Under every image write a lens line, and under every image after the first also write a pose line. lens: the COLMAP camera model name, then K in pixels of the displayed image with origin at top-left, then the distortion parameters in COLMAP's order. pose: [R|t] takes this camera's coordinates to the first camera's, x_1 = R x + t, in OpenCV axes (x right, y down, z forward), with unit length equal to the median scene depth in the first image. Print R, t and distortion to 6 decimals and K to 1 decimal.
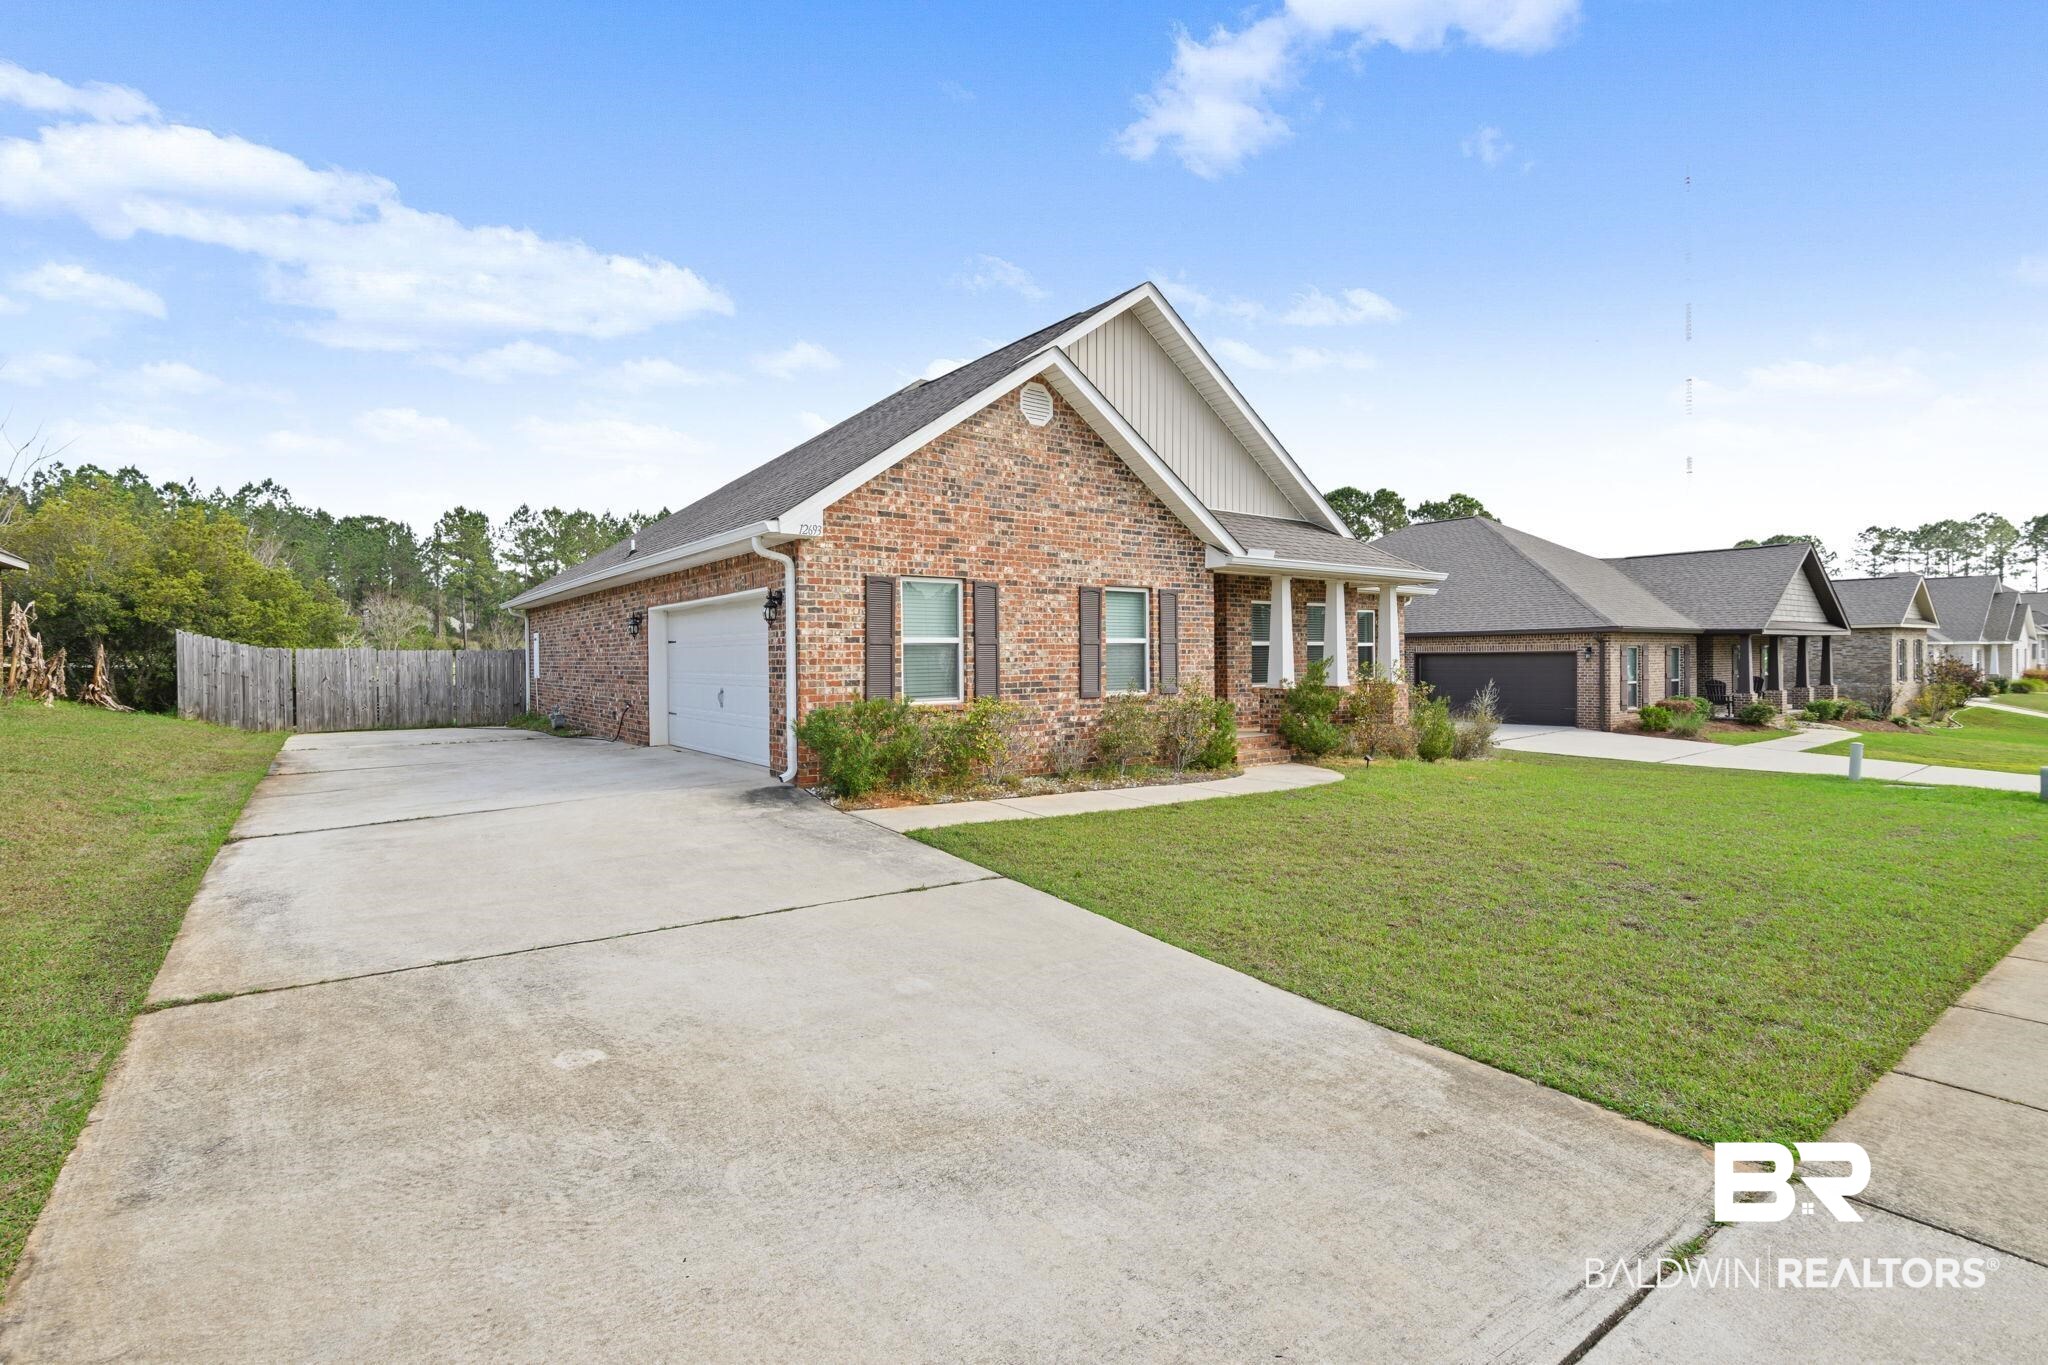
lens RADIAL K [[950.7, 0, 1013.3], [0, 950.7, 658.2], [0, 0, 1]] dist [0.002609, 0.000460]
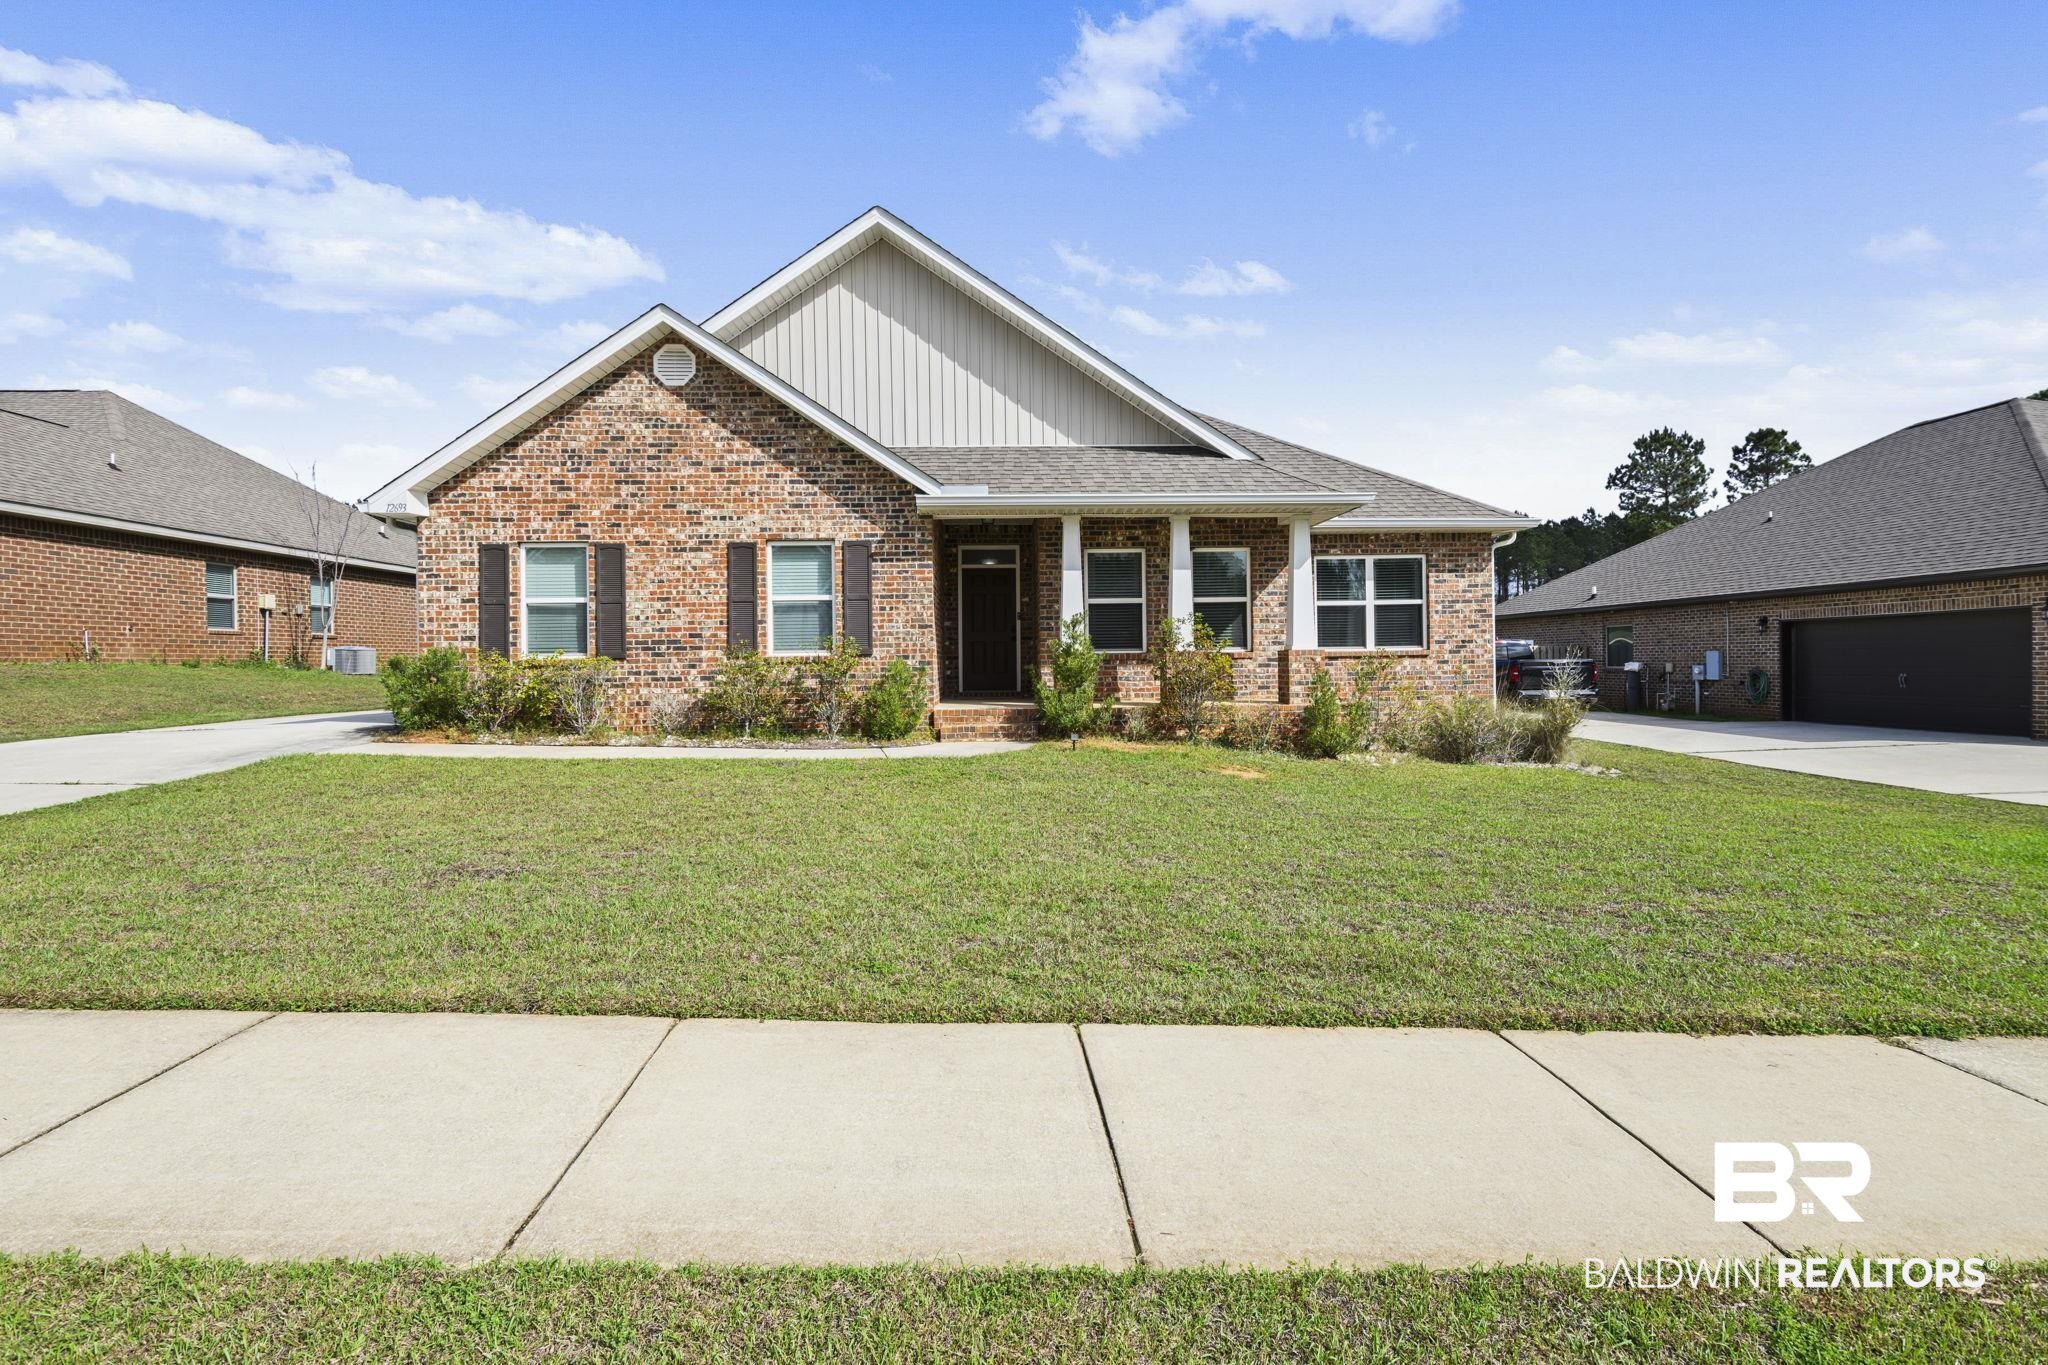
lens RADIAL K [[930.5, 0, 1022.3], [0, 930.5, 667.8], [0, 0, 1]] dist [0.003665, -0.005222]
pose [[0.820270, 0.003707, -0.571965, 0.905841], [0.003401, 0.999930, 0.011358, 0.045311], [0.571967, -0.011262, 0.820200, 0.402431]]
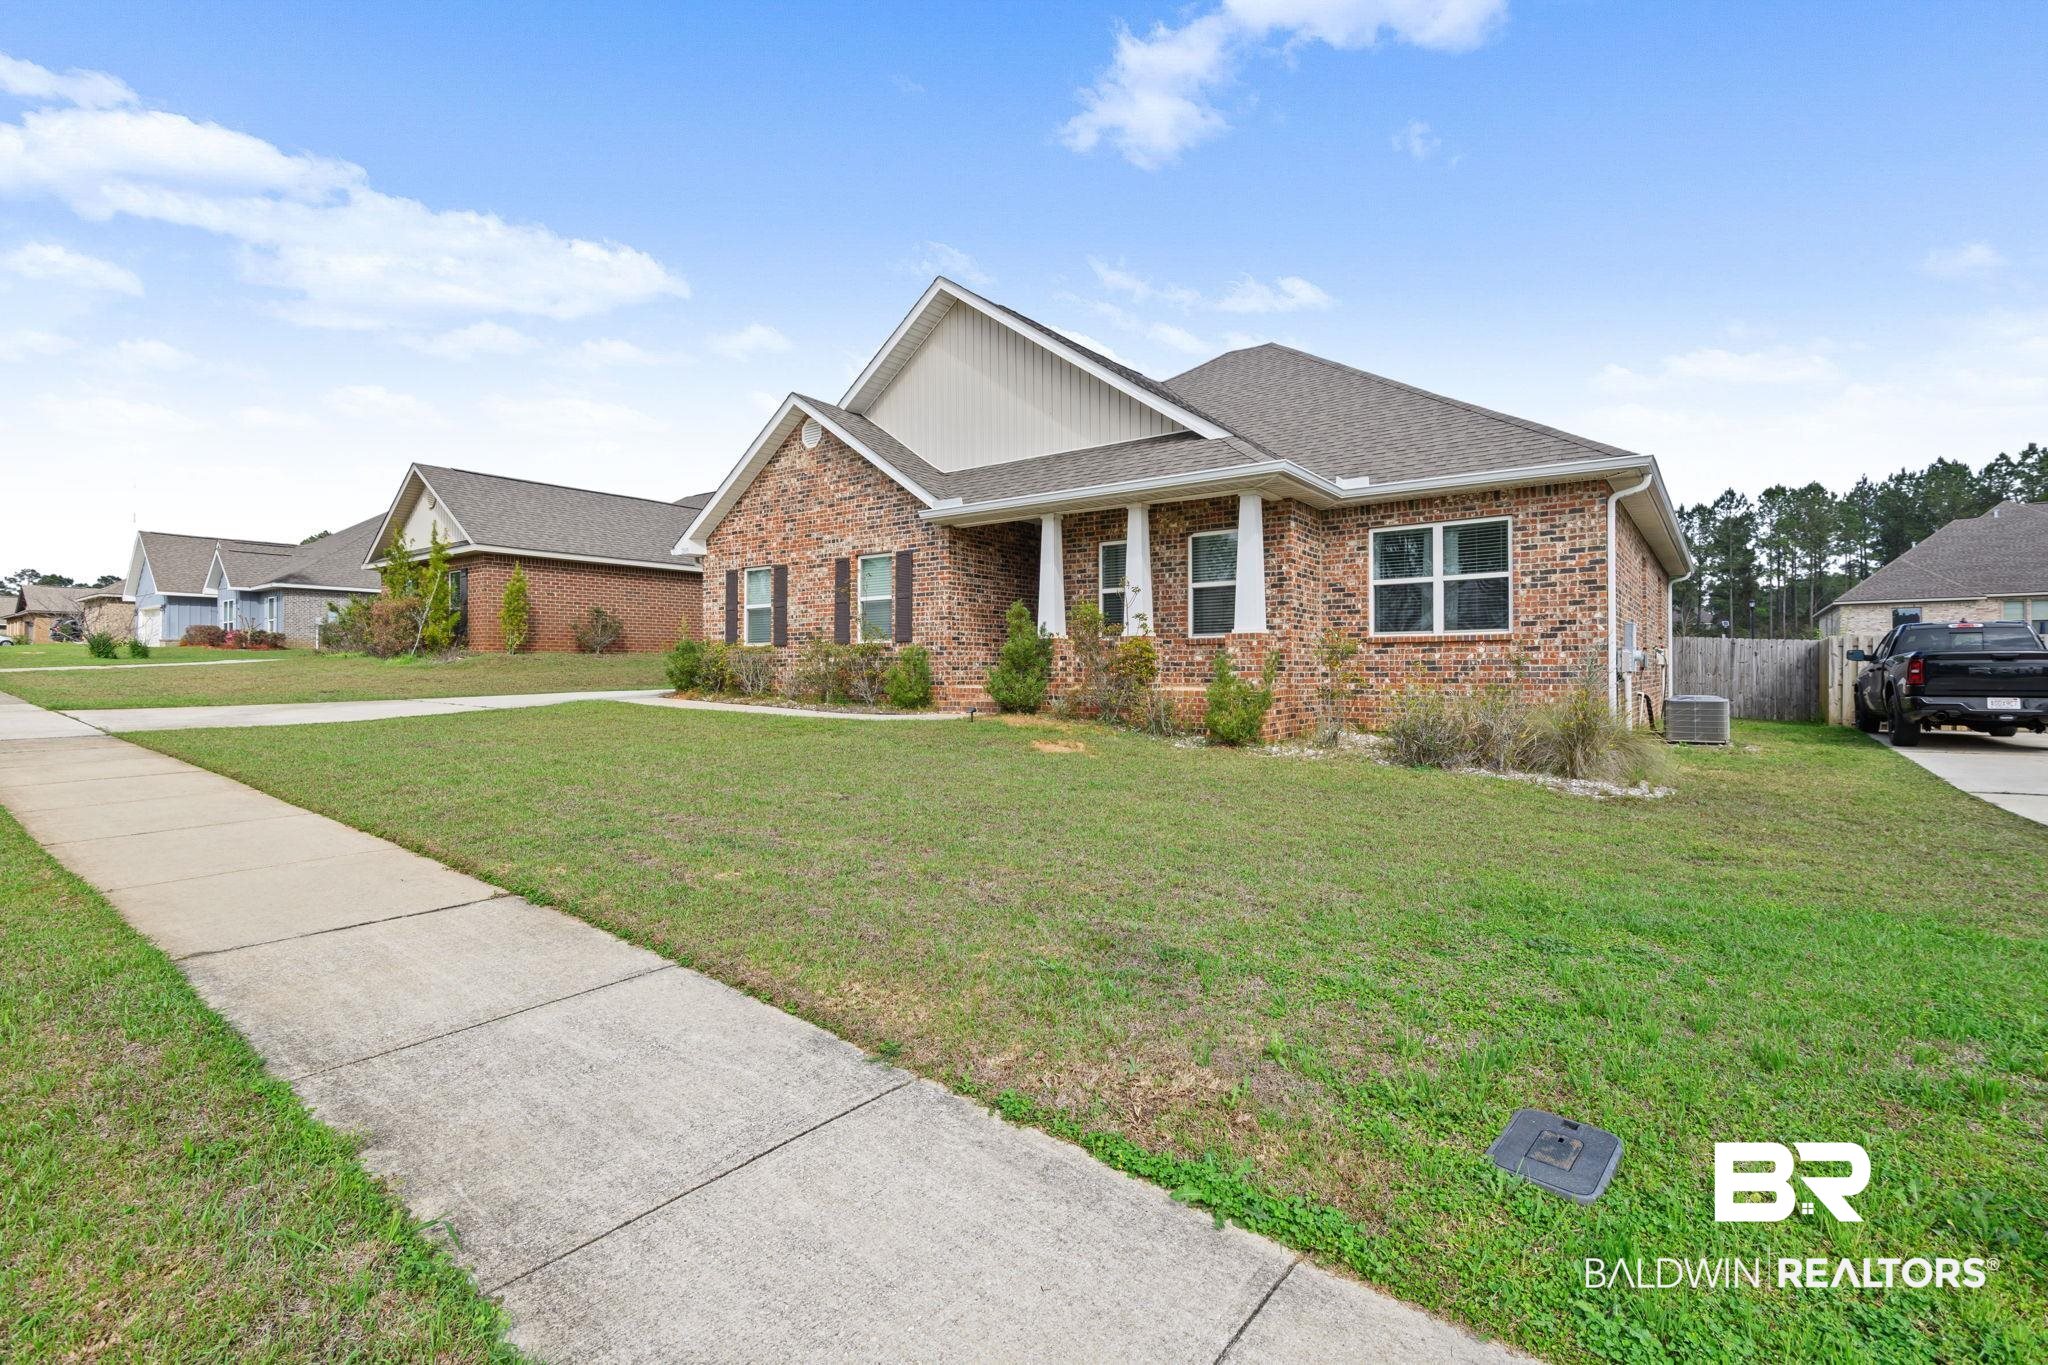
lens RADIAL K [[930.5, 0, 1022.3], [0, 930.5, 667.8], [0, 0, 1]] dist [0.003665, -0.005222]
pose [[0.275543, 0.005643, -0.961272, 1.441721], [-0.003649, 0.999982, 0.004824, 0.070485], [0.961282, 0.002178, 0.275559, 0.933977]]
